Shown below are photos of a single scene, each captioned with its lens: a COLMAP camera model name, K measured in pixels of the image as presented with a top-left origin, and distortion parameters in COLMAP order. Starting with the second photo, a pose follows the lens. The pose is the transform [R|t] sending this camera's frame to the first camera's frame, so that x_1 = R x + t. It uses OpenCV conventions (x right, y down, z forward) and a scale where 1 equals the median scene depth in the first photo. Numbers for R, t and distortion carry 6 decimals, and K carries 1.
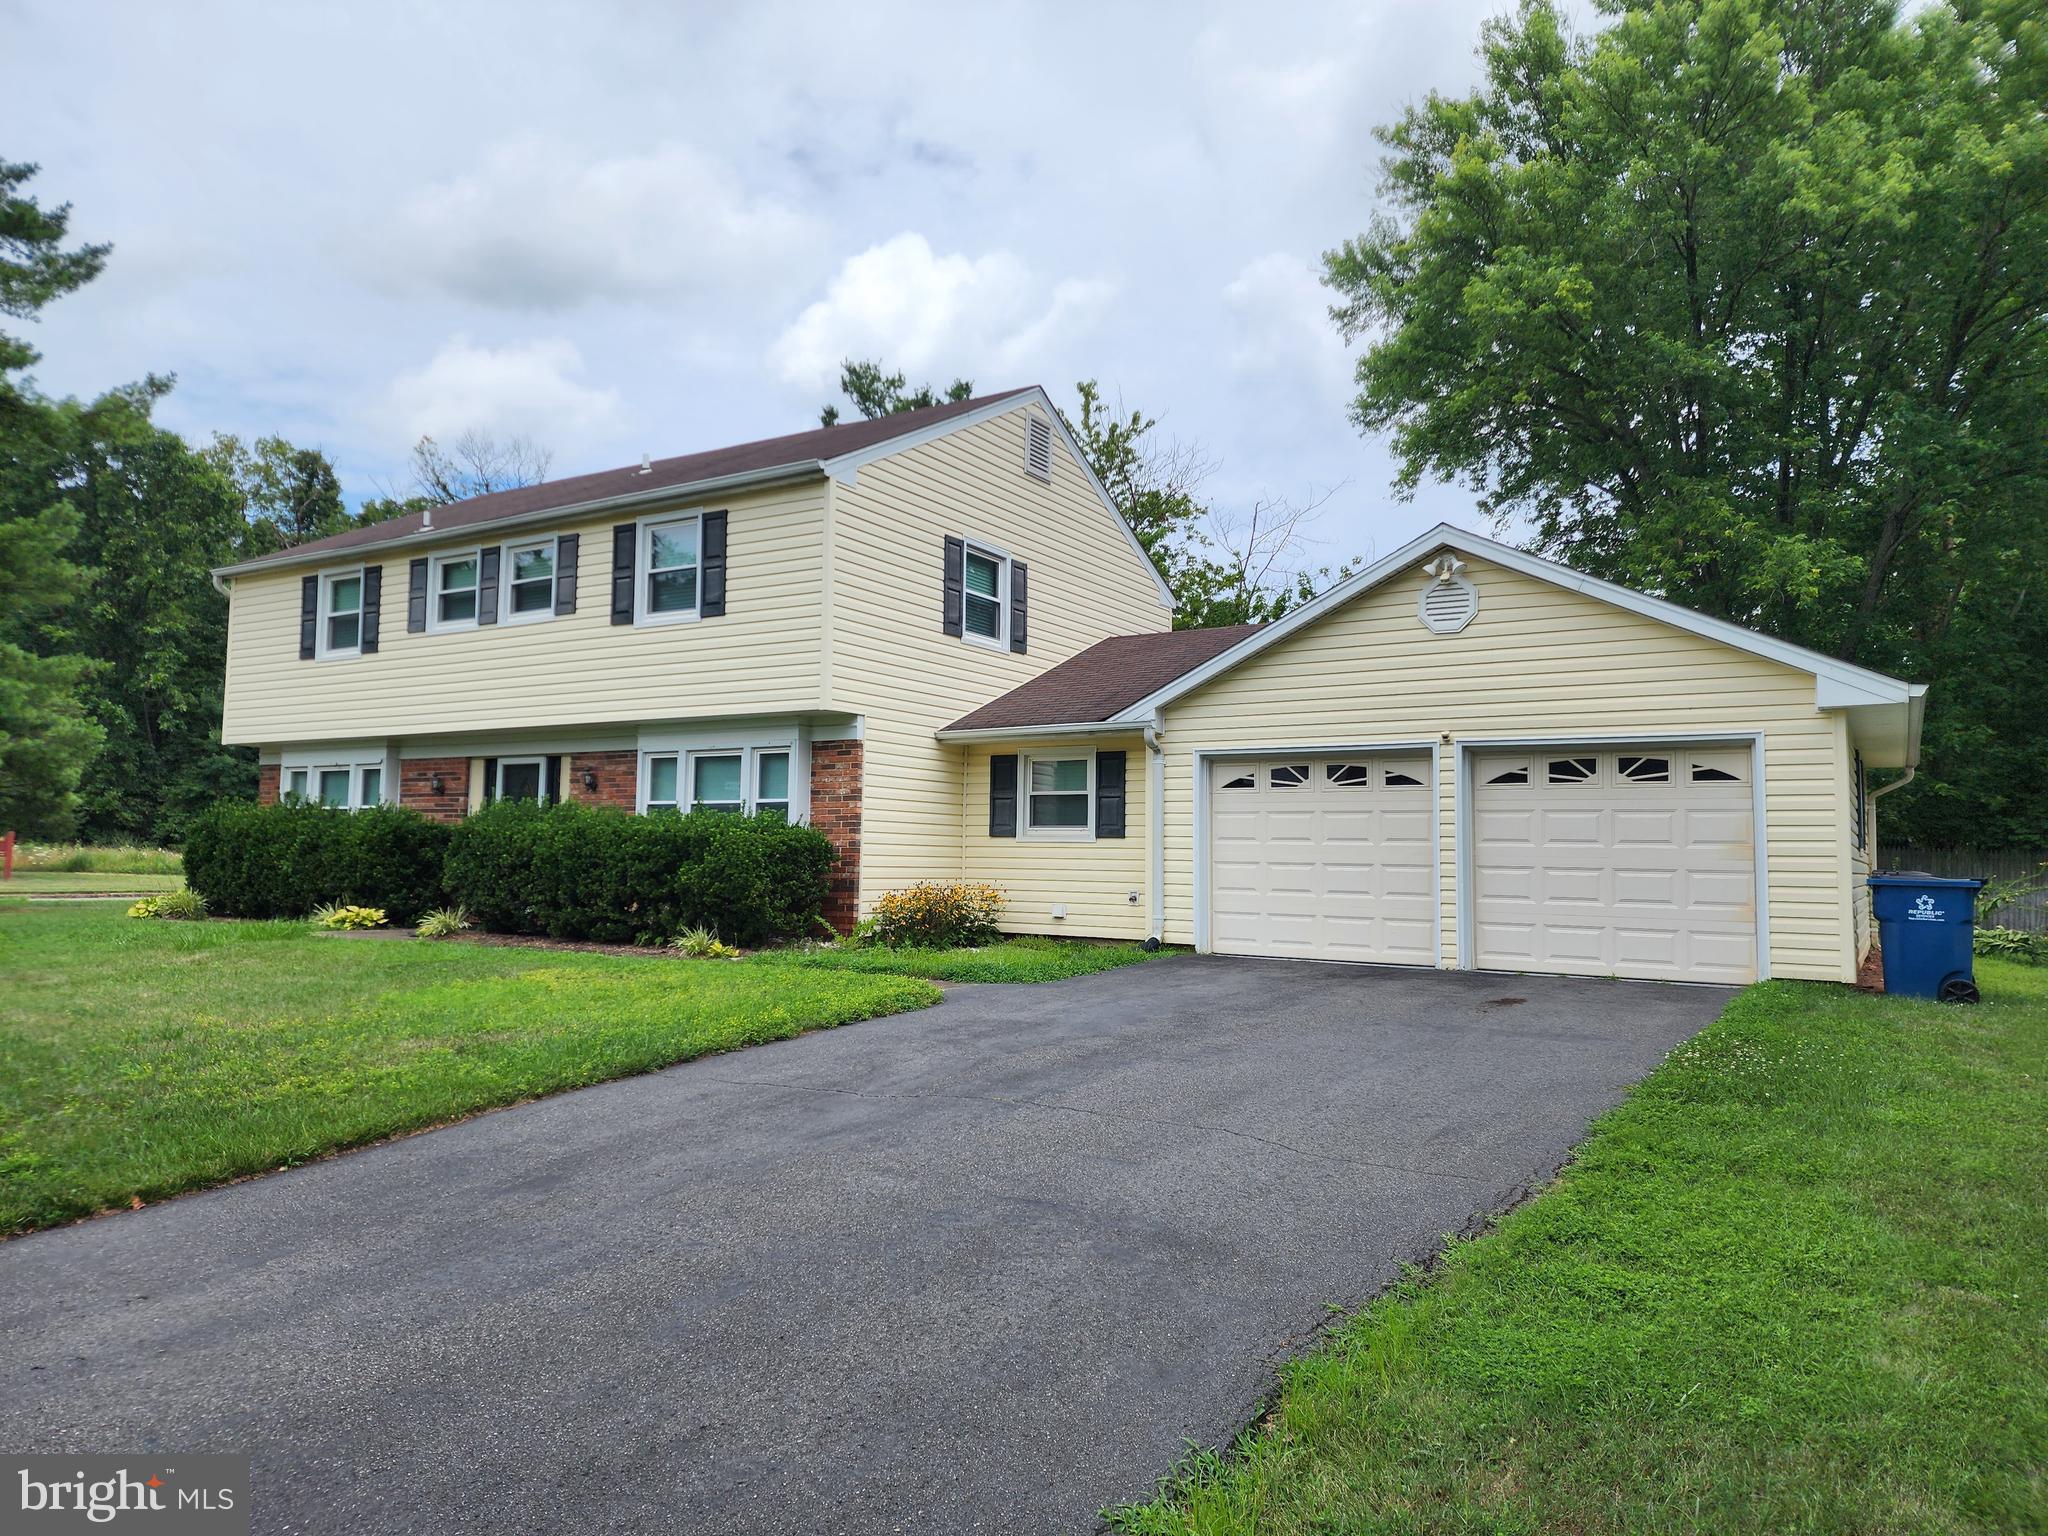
lens RADIAL K [[1359.8, 0, 1020.5], [0, 1359.8, 820.6], [0, 0, 1]] dist [0.136377, -0.150826]
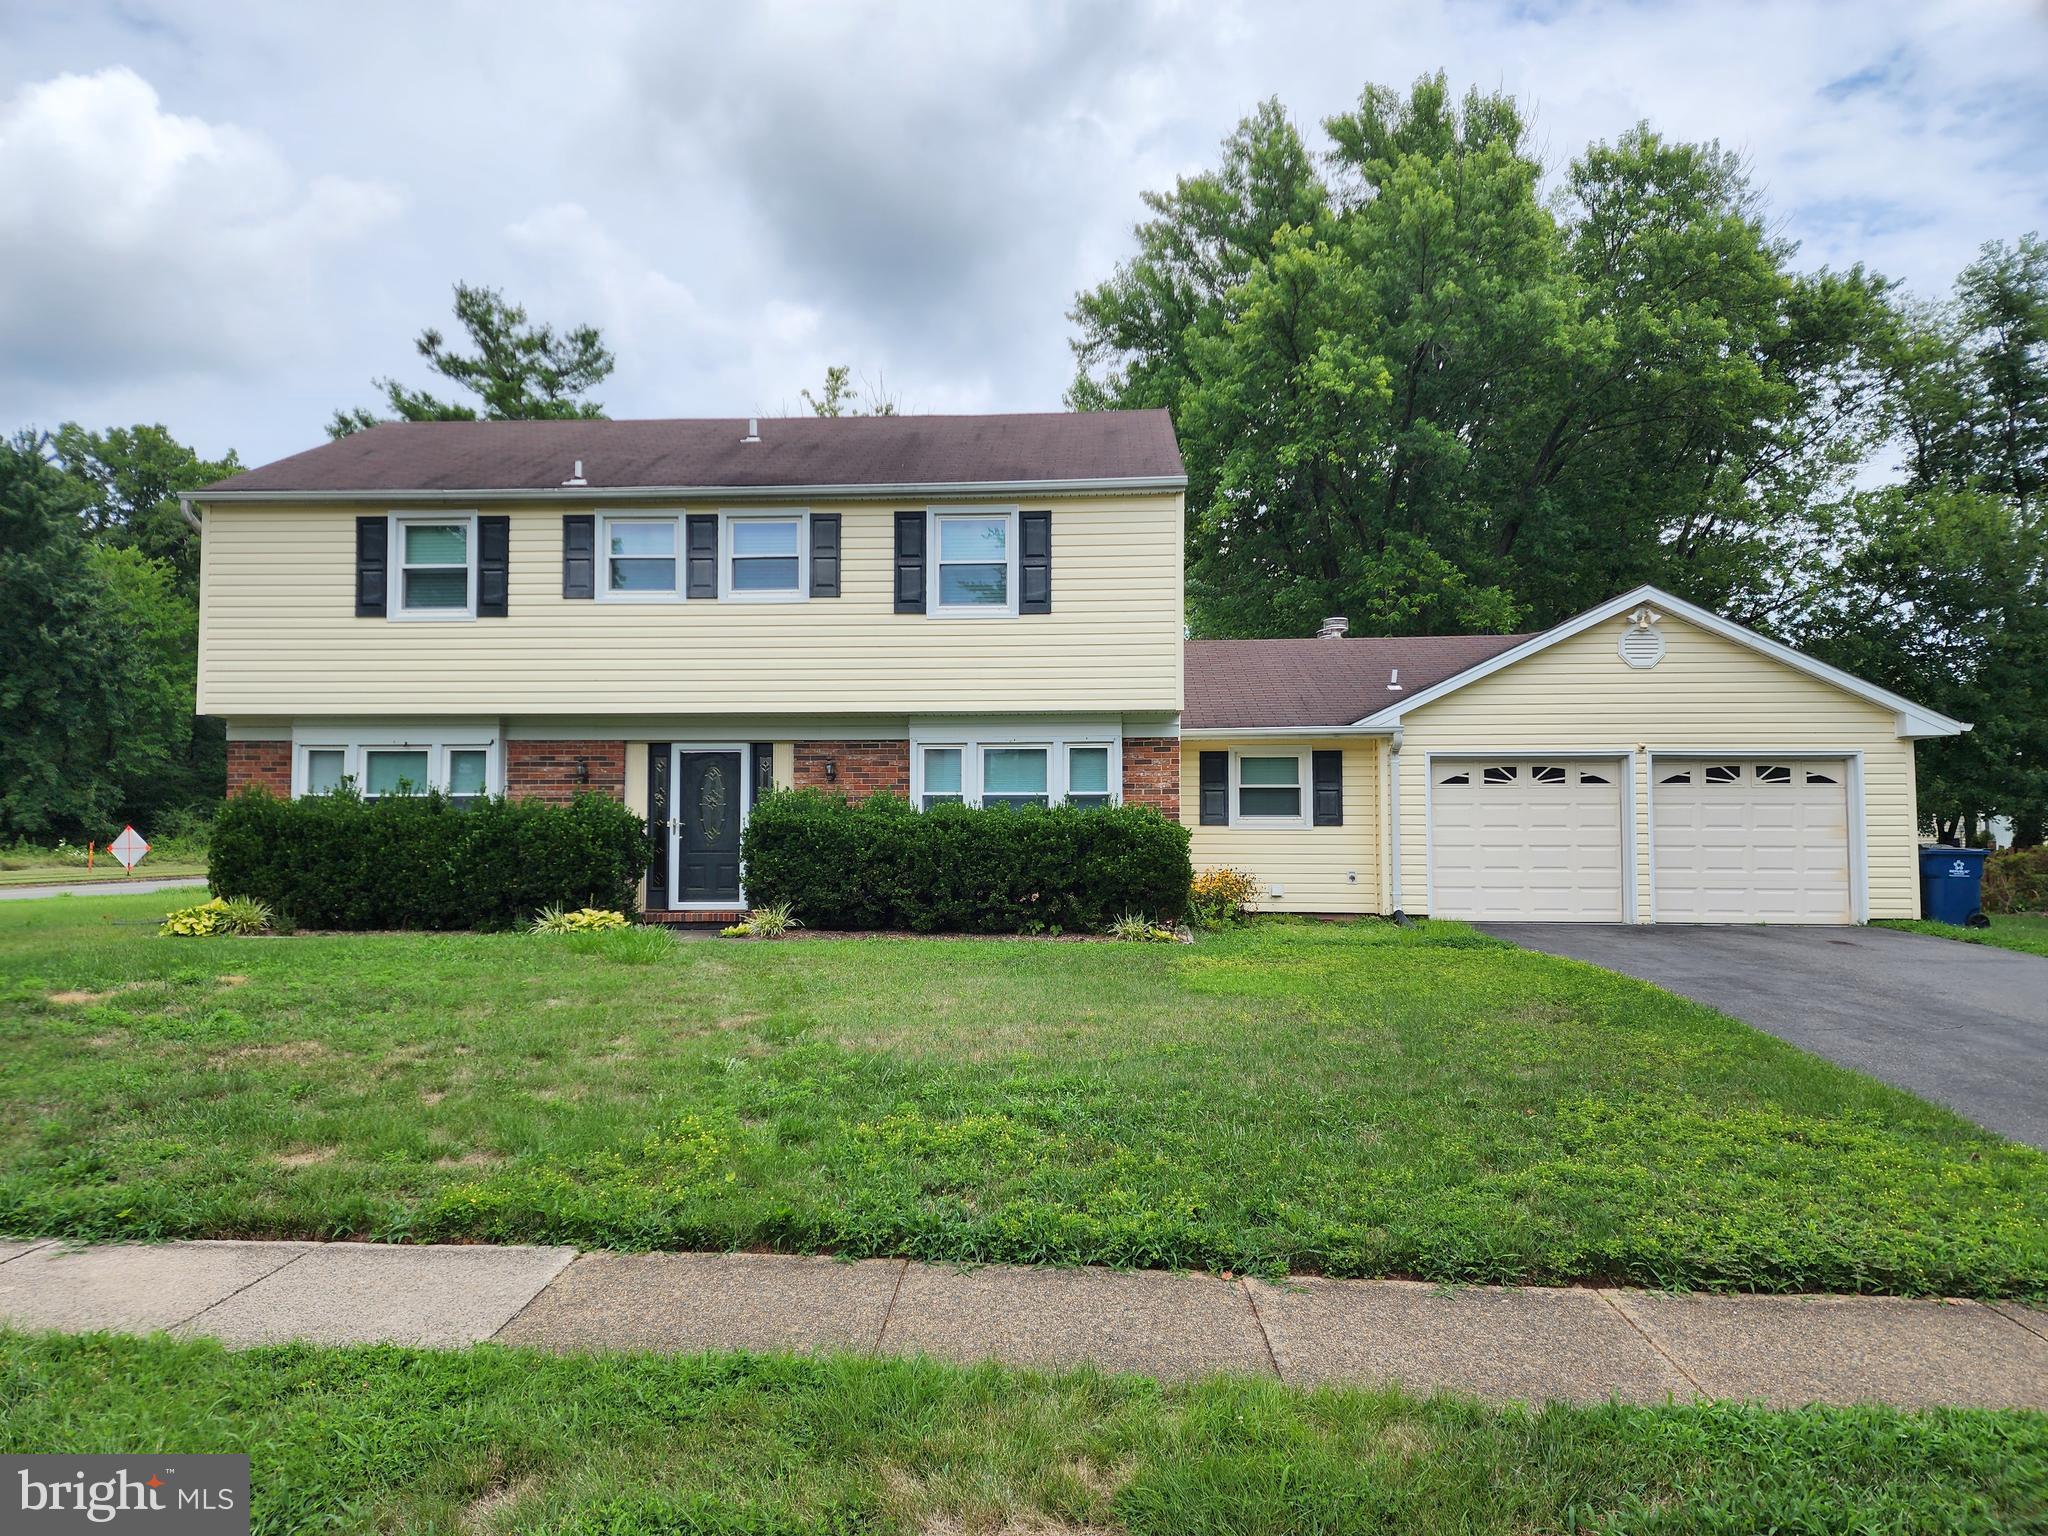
lens RADIAL K [[1359.8, 0, 1020.5], [0, 1359.8, 820.6], [0, 0, 1]] dist [0.136377, -0.150826]
pose [[0.876697, -0.007104, 0.480990, -0.720888], [-0.001032, 0.999861, 0.016648, -0.010692], [-0.481041, -0.015092, 0.876568, 0.106623]]
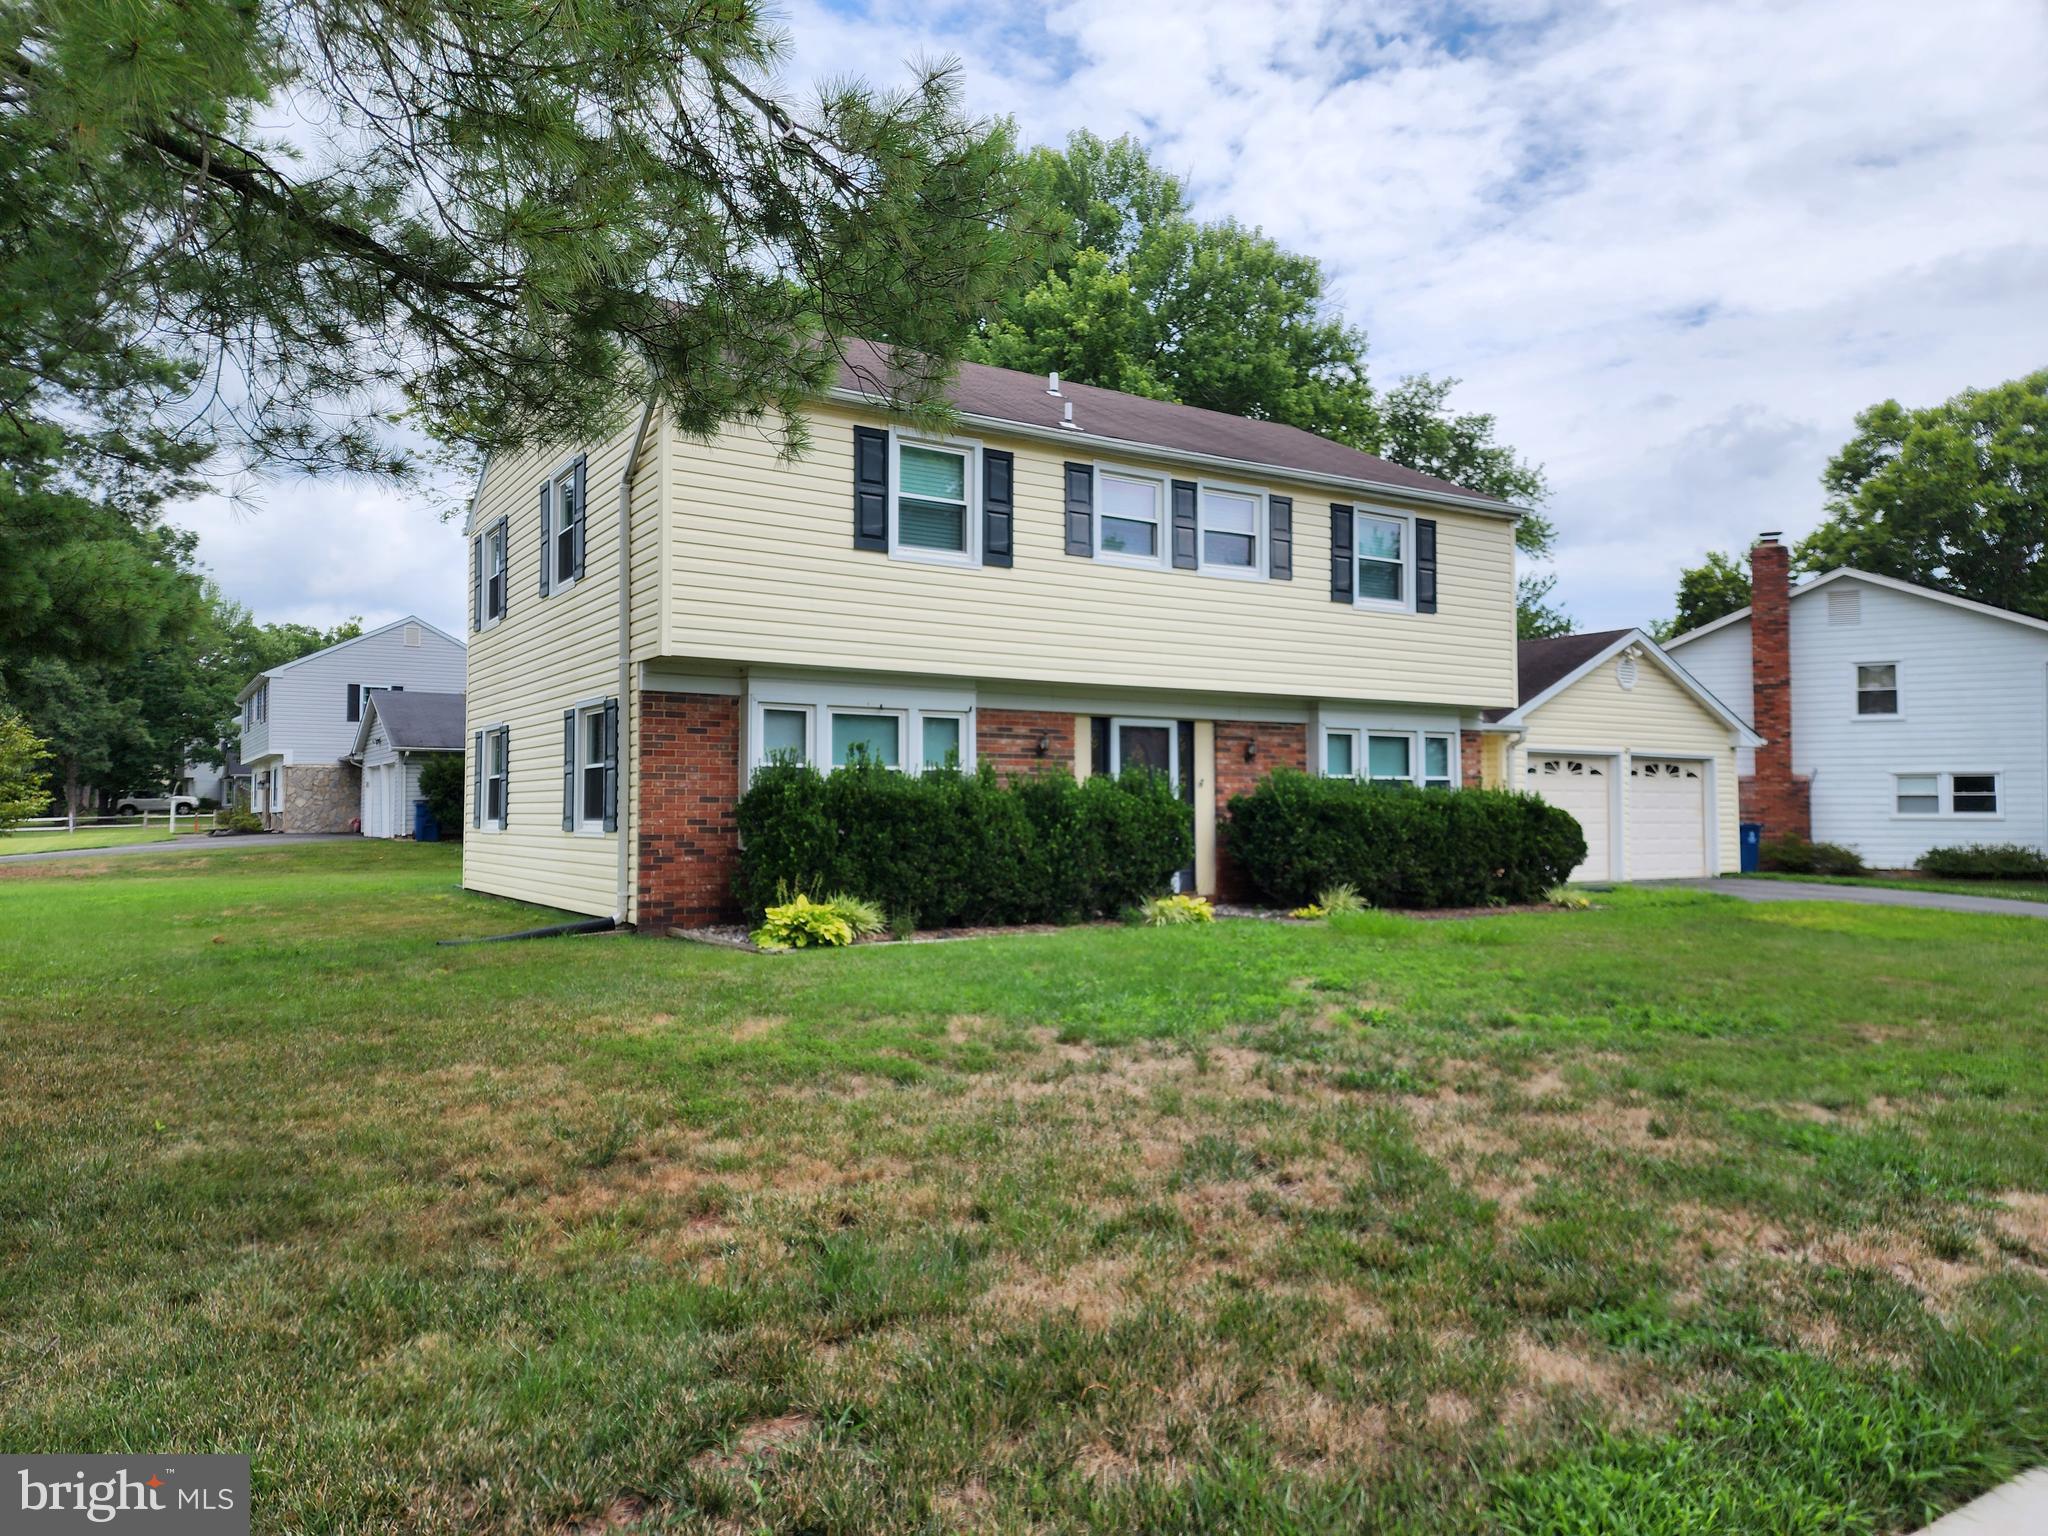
lens RADIAL K [[1359.8, 0, 1020.5], [0, 1359.8, 820.6], [0, 0, 1]] dist [0.136377, -0.150826]
pose [[0.419537, -0.019501, 0.907529, -1.380042], [-0.020454, 0.999312, 0.030929, -0.007048], [-0.907508, -0.031538, 0.418849, 0.816684]]
